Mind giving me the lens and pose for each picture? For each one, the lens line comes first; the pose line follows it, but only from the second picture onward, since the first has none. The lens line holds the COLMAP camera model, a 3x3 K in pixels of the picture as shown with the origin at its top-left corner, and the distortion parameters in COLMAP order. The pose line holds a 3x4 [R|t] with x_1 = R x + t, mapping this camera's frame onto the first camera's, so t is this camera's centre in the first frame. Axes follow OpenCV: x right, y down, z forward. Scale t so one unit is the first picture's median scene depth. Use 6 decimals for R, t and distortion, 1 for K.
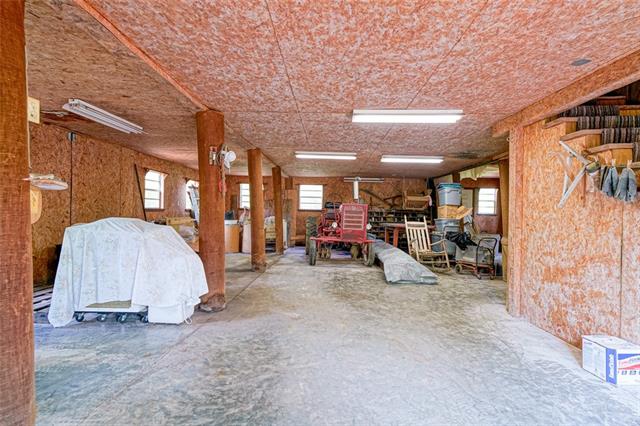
lens RADIAL K [[326.7, 0, 319.8], [0, 326.7, 214.1], [0, 0, 1]] dist [0.003059, 0.001238]
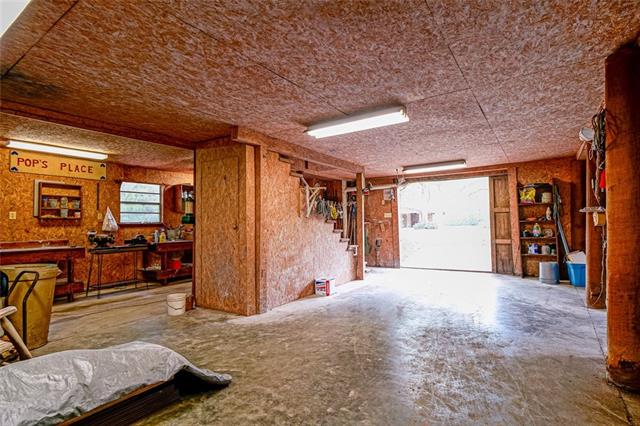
lens RADIAL K [[326.7, 0, 317.0], [0, 326.7, 215.5], [0, 0, 1]] dist [0.003059, 0.001238]
pose [[-0.841638, 0.008177, 0.539981, -0.195132], [0.001572, 0.999918, -0.012692, -0.008977], [-0.540041, -0.009833, -0.841582, 2.080650]]
